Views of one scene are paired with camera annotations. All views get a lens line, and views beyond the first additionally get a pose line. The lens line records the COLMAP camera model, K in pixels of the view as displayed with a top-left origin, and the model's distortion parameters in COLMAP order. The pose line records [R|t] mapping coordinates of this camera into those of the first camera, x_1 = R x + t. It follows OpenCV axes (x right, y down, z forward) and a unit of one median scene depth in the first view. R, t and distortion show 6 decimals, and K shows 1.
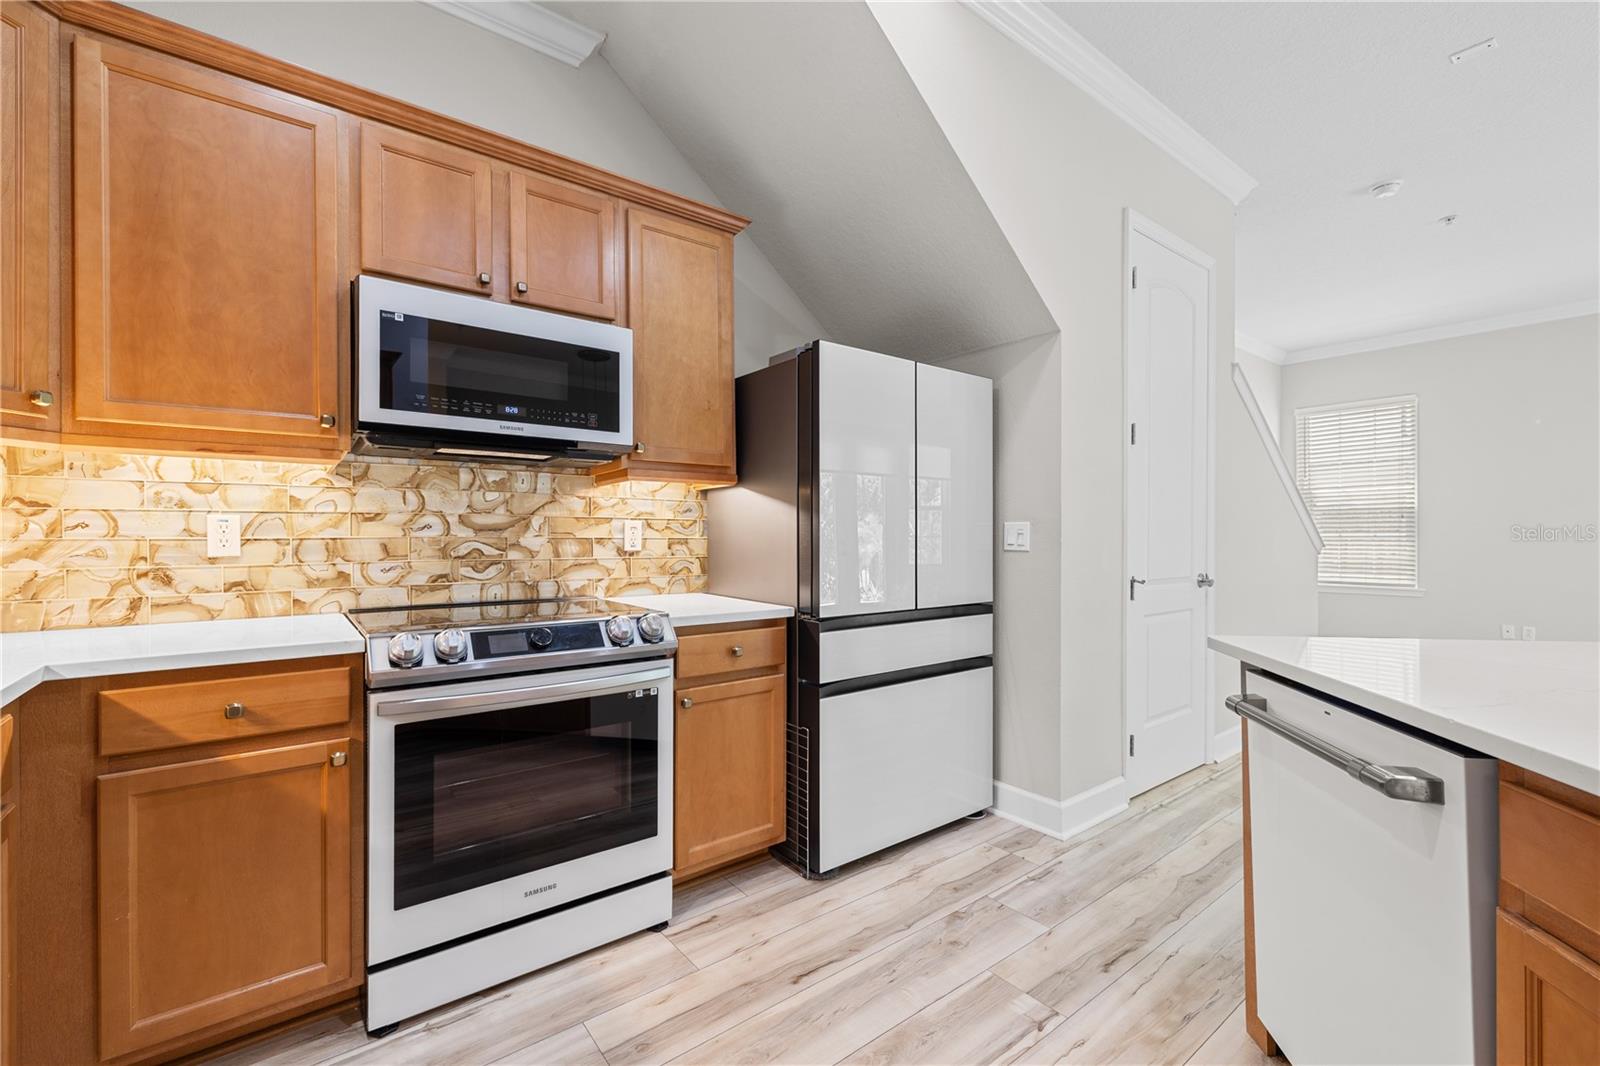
lens RADIAL K [[676.5, 0, 794.3], [0, 676.5, 536.8], [0, 0, 1]] dist [0.000460, 0.000013]
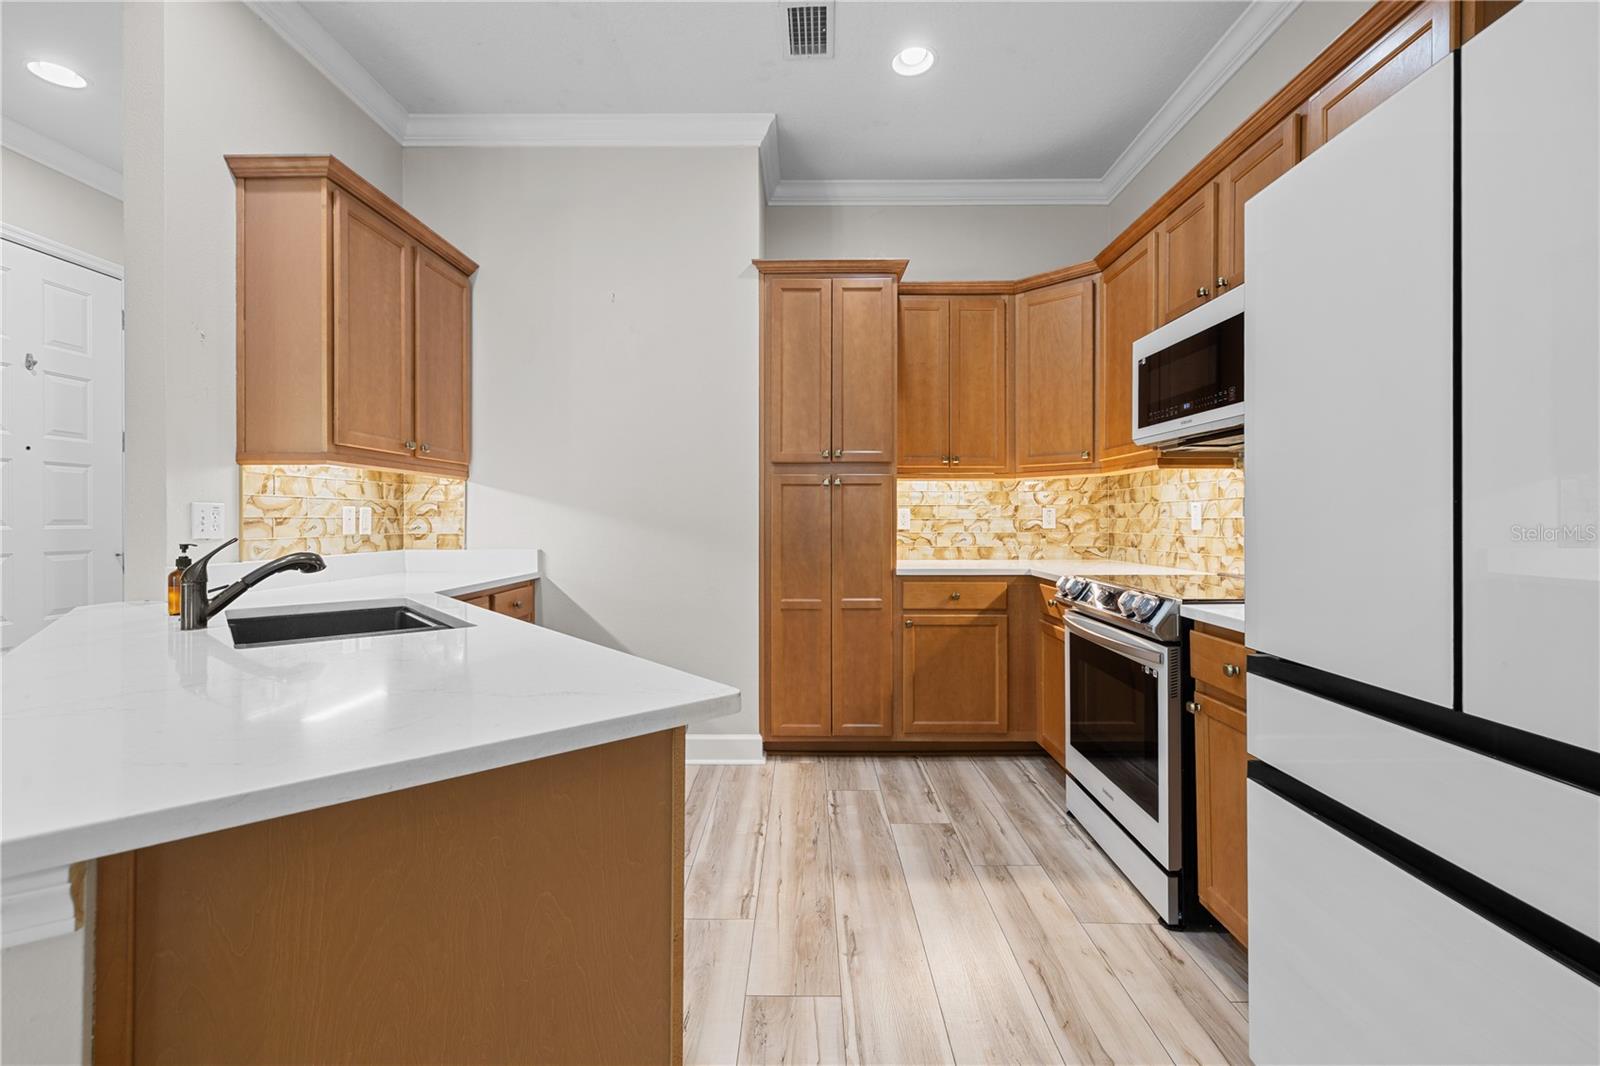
lens RADIAL K [[675.6, 0, 799.8], [0, 675.6, 520.9], [0, 0, 1]] dist [0.000461, 0.000013]
pose [[-0.618388, 0.006296, -0.785848, 0.765820], [0.003565, 0.999980, 0.005207, -0.002153], [0.785865, 0.000418, -0.618398, 1.037069]]
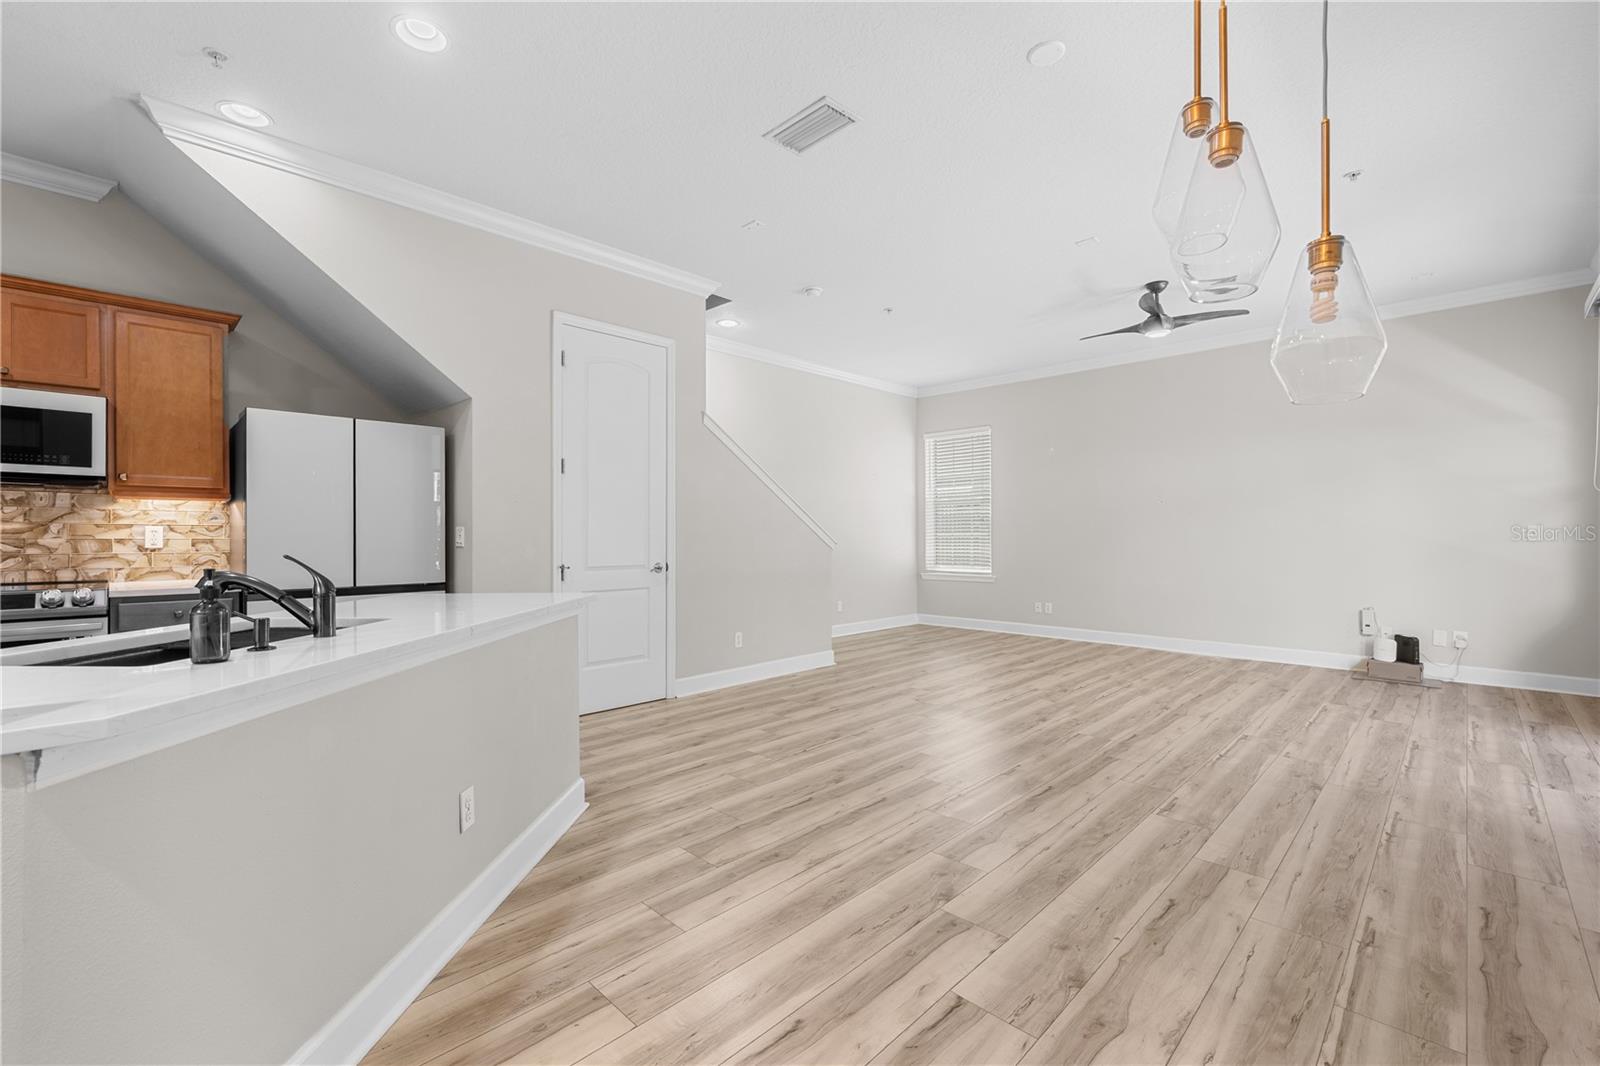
lens RADIAL K [[680.4, 0, 793.2], [0, 680.4, 535.2], [0, 0, 1]] dist [0.000954, -0.000186]
pose [[0.990973, -0.001753, 0.134050, 1.016254], [0.002055, 0.999996, -0.002111, -0.000031], [-0.134046, 0.002367, 0.990972, -0.651106]]
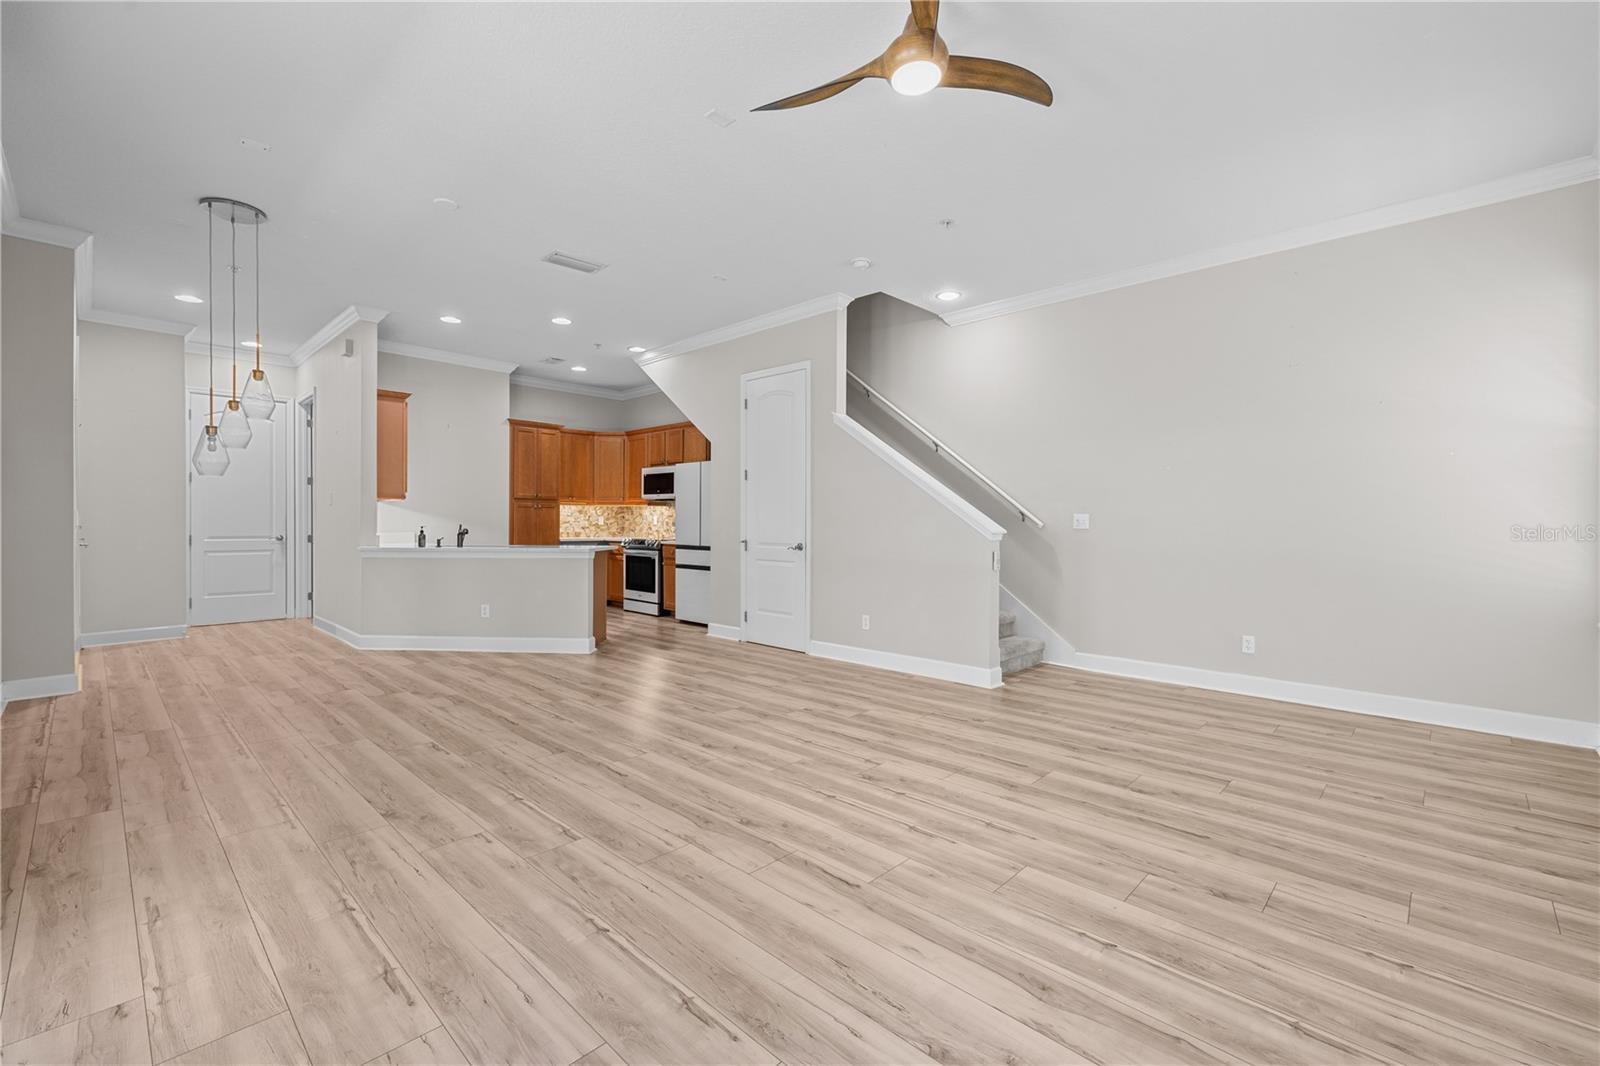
lens RADIAL K [[681.1, 0, 796.0], [0, 681.1, 530.6], [0, 0, 1]] dist [0.002306, 0.000554]
pose [[0.146575, 0.015366, -0.989080, 3.482570], [-0.006548, 0.999873, 0.014563, -0.006245], [0.989178, 0.004342, 0.146657, 1.072557]]
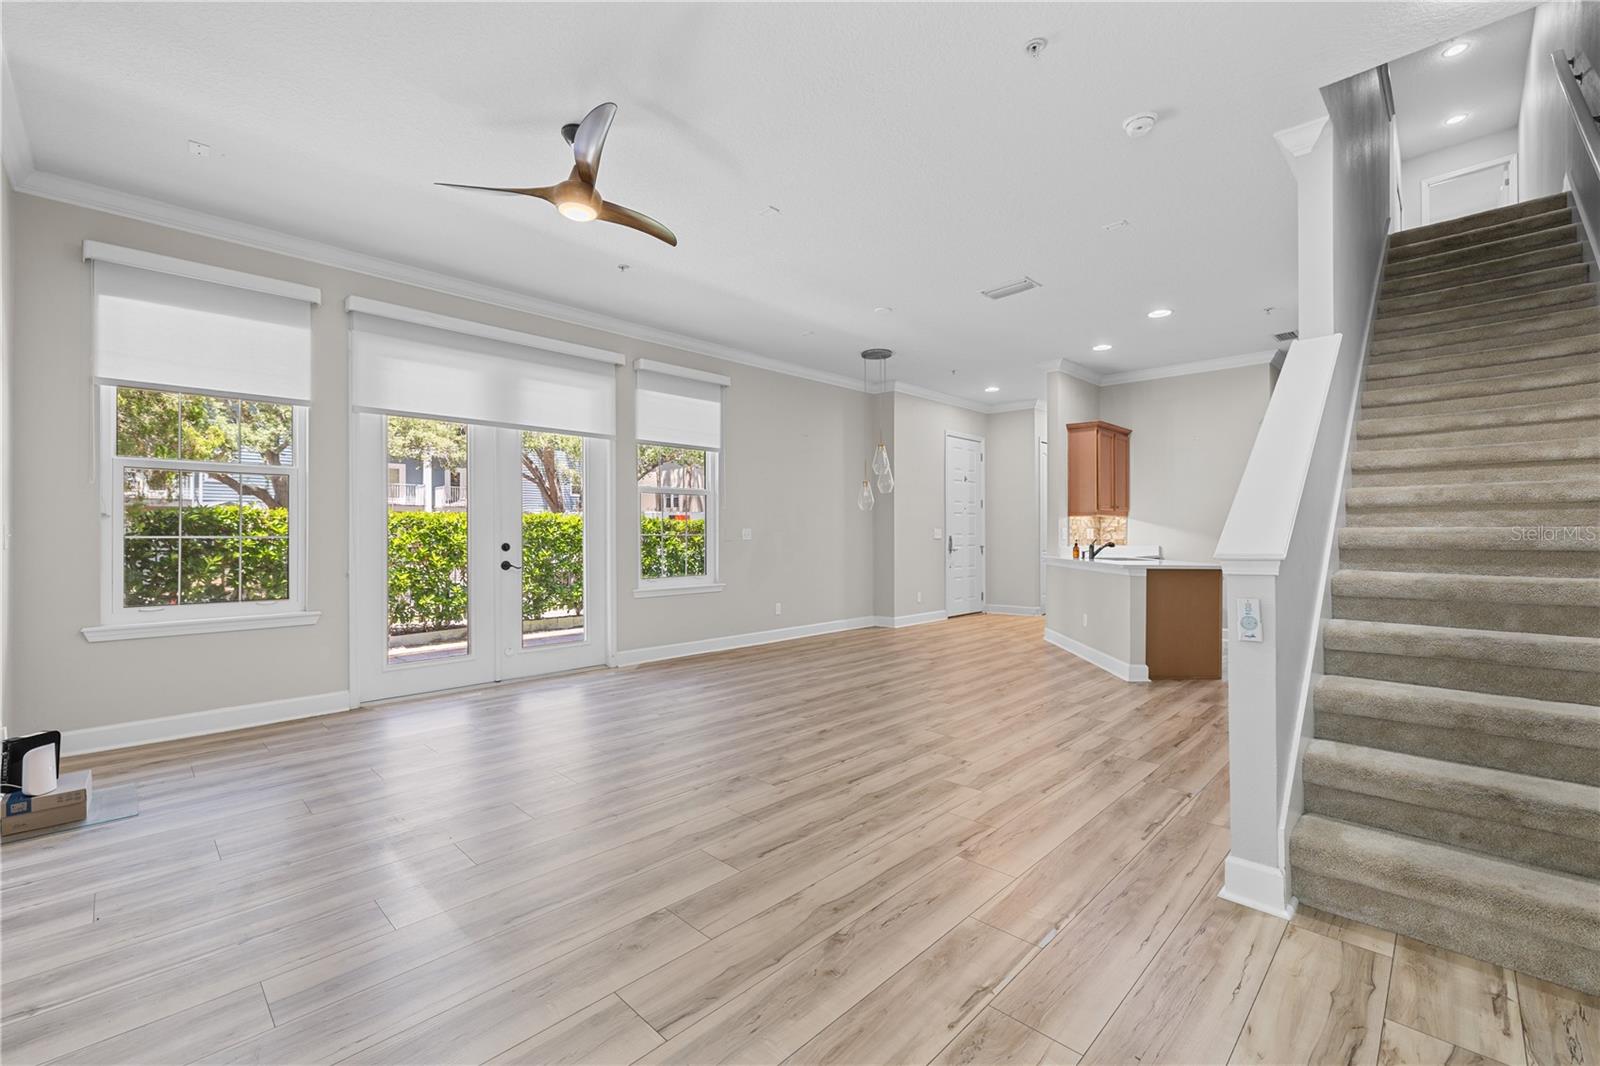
lens RADIAL K [[670.1, 0, 796.1], [0, 670.1, 530.8], [0, 0, 1]] dist [0.001481, 0.000127]
pose [[-0.990678, 0.003433, -0.136179, 2.246639], [0.003913, 0.999987, -0.003252, -0.008969], [0.136166, -0.003754, -0.990679, 2.809289]]
